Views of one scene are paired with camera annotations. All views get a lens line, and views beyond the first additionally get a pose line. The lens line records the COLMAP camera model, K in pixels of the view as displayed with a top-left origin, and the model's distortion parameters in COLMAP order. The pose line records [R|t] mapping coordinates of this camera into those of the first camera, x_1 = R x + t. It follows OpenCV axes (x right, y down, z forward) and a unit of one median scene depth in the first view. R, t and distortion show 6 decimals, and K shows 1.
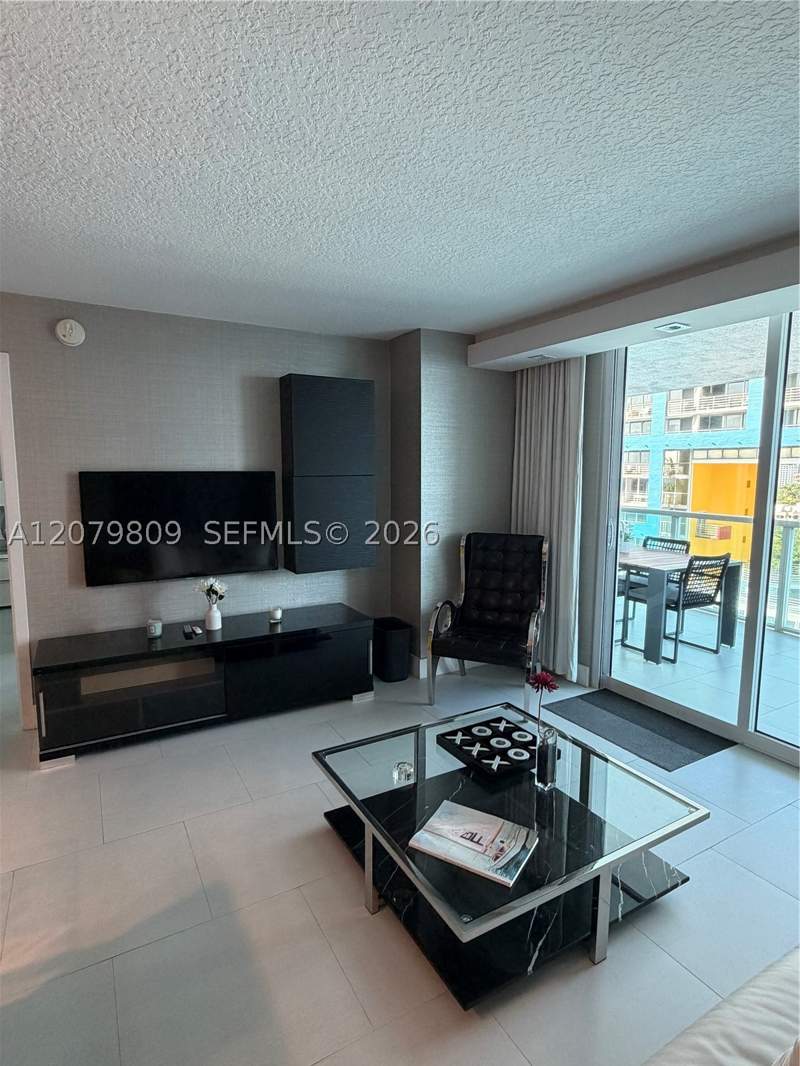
lens RADIAL K [[568.7, 0, 400.0], [0, 568.7, 533.0], [0, 0, 1]] dist [-0.003607, -0.001782]
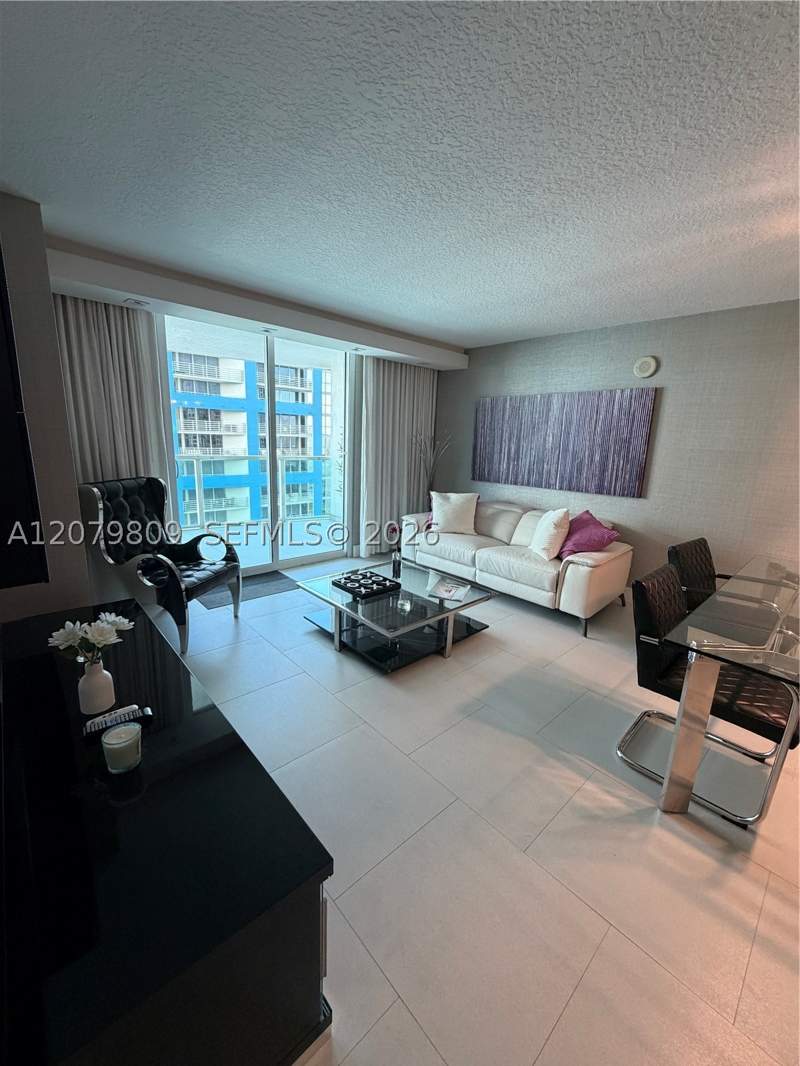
lens RADIAL K [[423.7, 0, 400.0], [0, 423.7, 533.0], [0, 0, 1]] dist [-0.000742, -0.000016]
pose [[-0.214748, -0.226273, 0.950097, -1.123405], [0.072358, 0.966433, 0.246518, -0.096529], [-0.973985, 0.121686, -0.191167, 1.201664]]
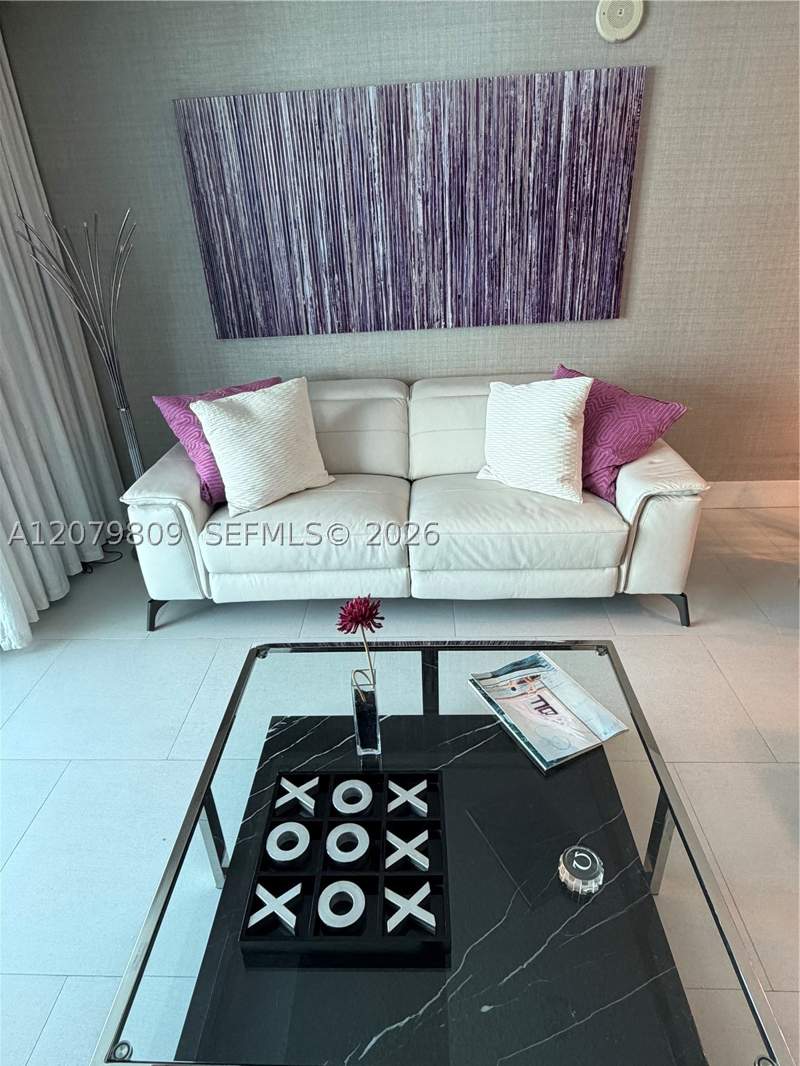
lens RADIAL K [[629.8, 0, 400.0], [0, 629.8, 533.0], [0, 0, 1]] dist [0.003491, 0.001325]
pose [[-0.847226, -0.218847, 0.484060, -0.060509], [0.098922, 0.830272, 0.548510, -0.134114], [-0.521941, 0.512596, -0.681779, 1.277925]]
